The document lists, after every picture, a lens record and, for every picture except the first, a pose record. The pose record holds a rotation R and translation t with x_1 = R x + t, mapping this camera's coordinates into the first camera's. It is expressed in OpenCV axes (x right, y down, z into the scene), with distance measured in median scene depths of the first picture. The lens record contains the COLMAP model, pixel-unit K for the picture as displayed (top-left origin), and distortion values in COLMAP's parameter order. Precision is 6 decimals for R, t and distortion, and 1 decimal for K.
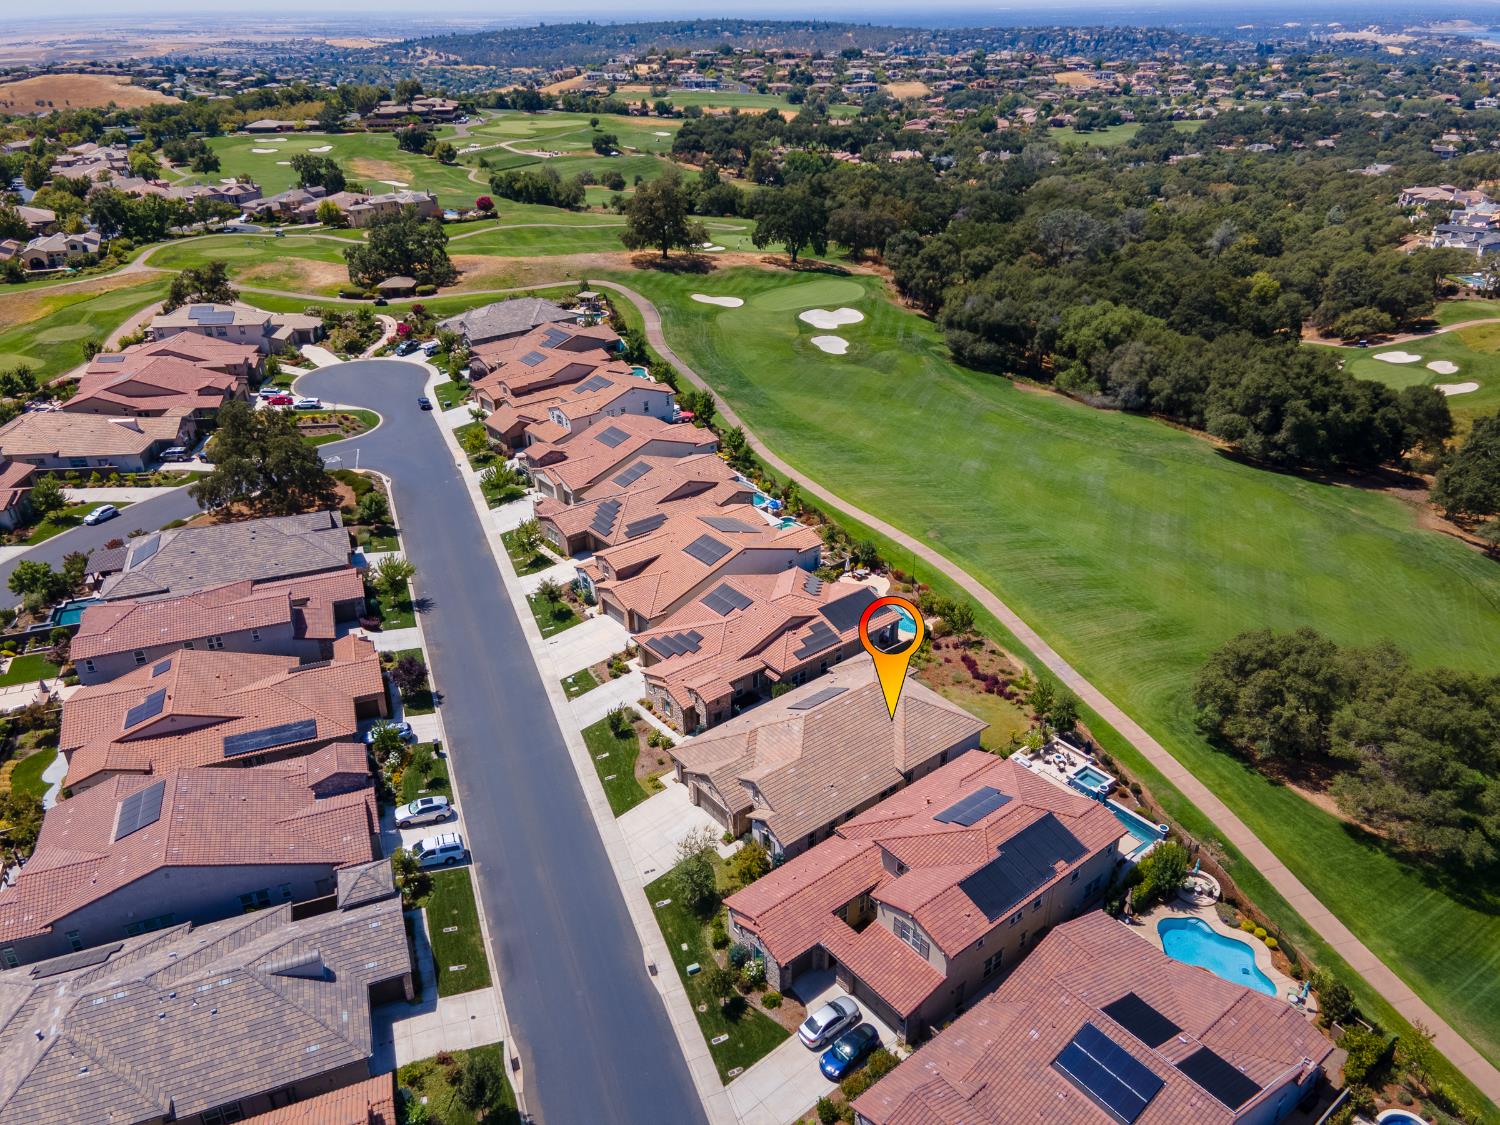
lens RADIAL K [[1082.1, 0, 750.0], [0, 1082.1, 562.5], [0, 0, 1]] dist [0.044536, 0.003937]
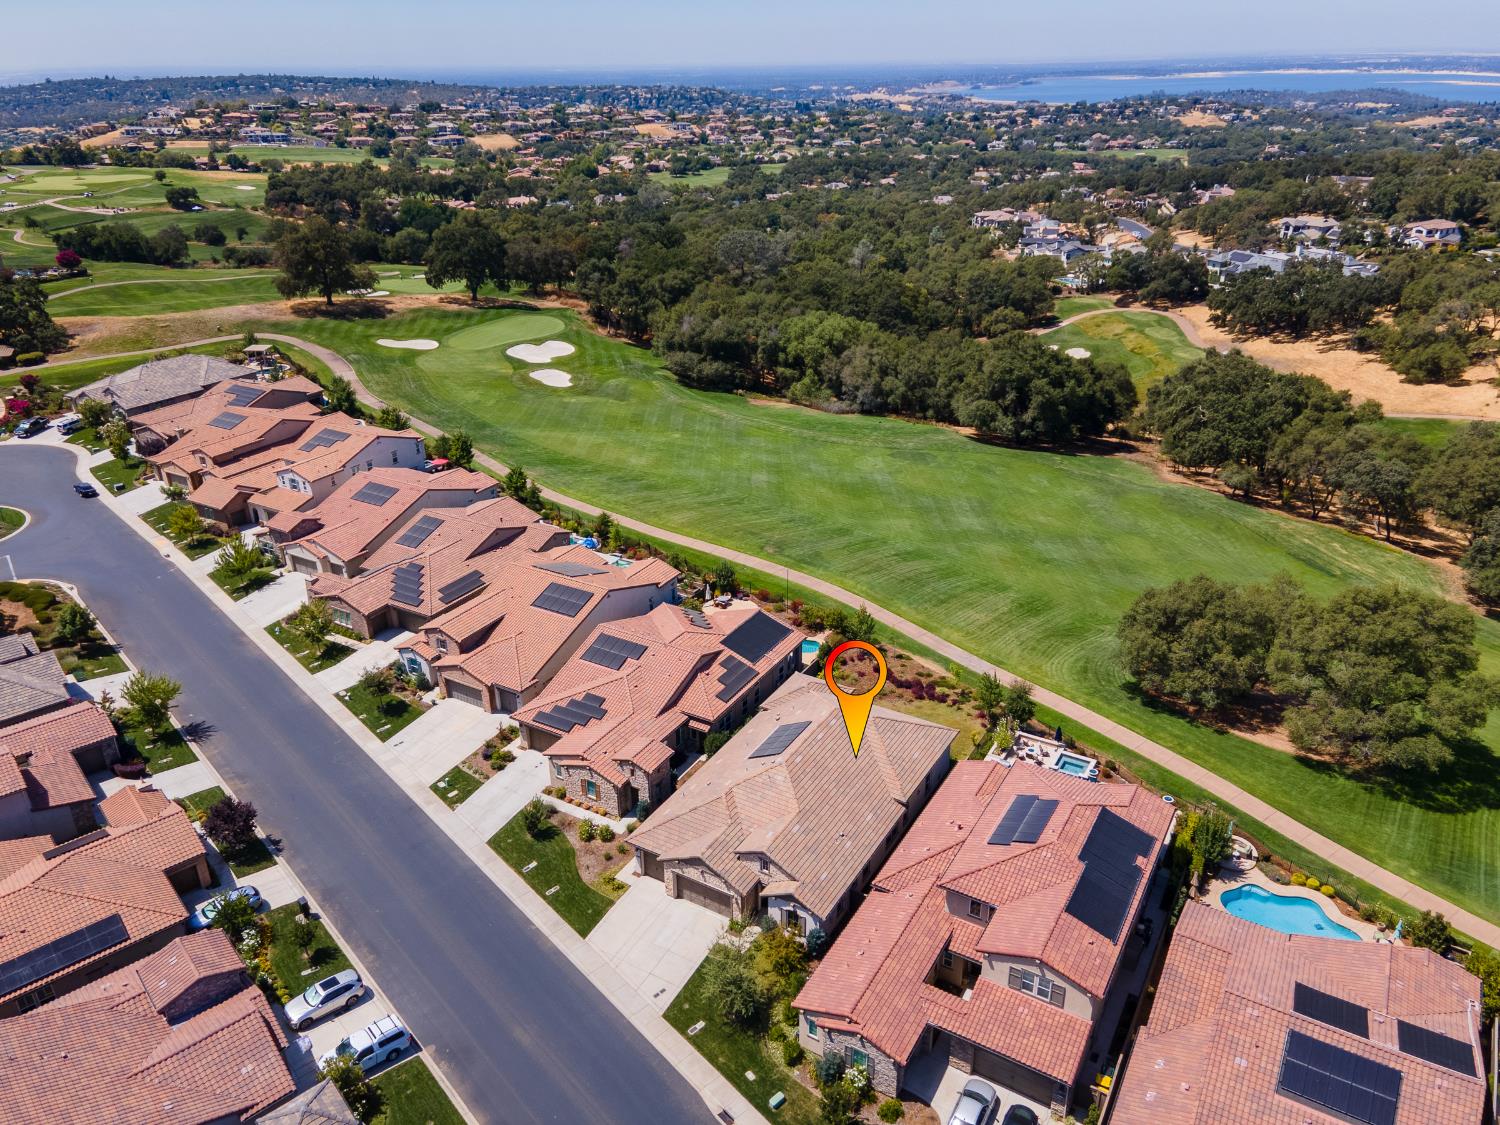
lens RADIAL K [[1091.5, 0, 750.0], [0, 1091.5, 562.5], [0, 0, 1]] dist [0.027810, 0.046686]
pose [[0.937533, -0.148505, 0.314609, -0.118244], [0.162622, 0.986506, -0.018953, -0.000265], [-0.307550, 0.068931, 0.949032, 0.098525]]
